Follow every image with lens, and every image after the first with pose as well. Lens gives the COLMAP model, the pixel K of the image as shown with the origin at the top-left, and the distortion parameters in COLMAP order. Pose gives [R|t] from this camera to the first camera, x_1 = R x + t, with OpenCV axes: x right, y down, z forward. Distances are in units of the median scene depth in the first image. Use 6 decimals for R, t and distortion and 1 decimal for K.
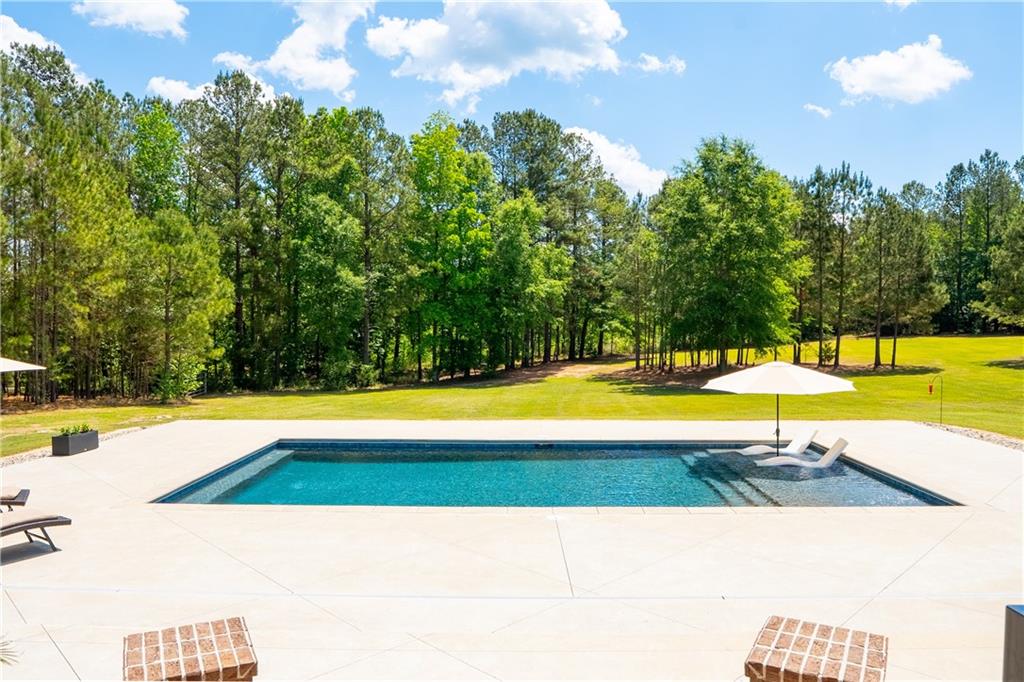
lens RADIAL K [[760.7, 0, 515.2], [0, 760.7, 322.8], [0, 0, 1]] dist [-0.068662, 0.054567]
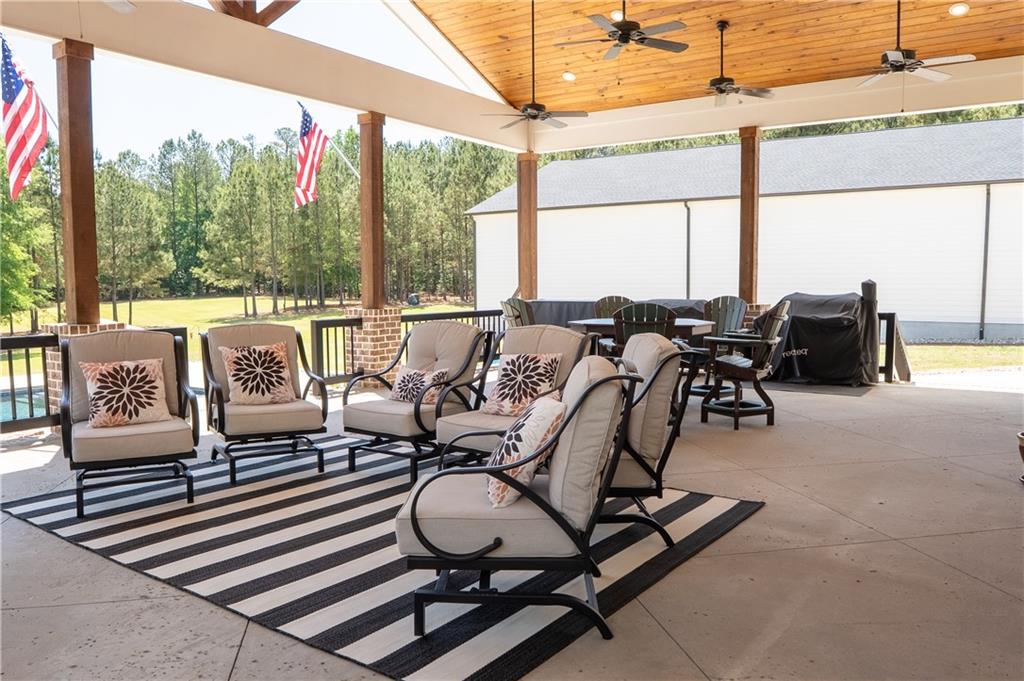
lens RADIAL K [[777.4, 0, 505.0], [0, 777.4, 344.6], [0, 0, 1]] dist [0.002304, -0.066276]
pose [[0.582842, -0.074452, 0.809167, -0.092005], [0.015235, 0.996620, 0.080726, -0.000035], [-0.812443, -0.034723, 0.582006, -0.101258]]
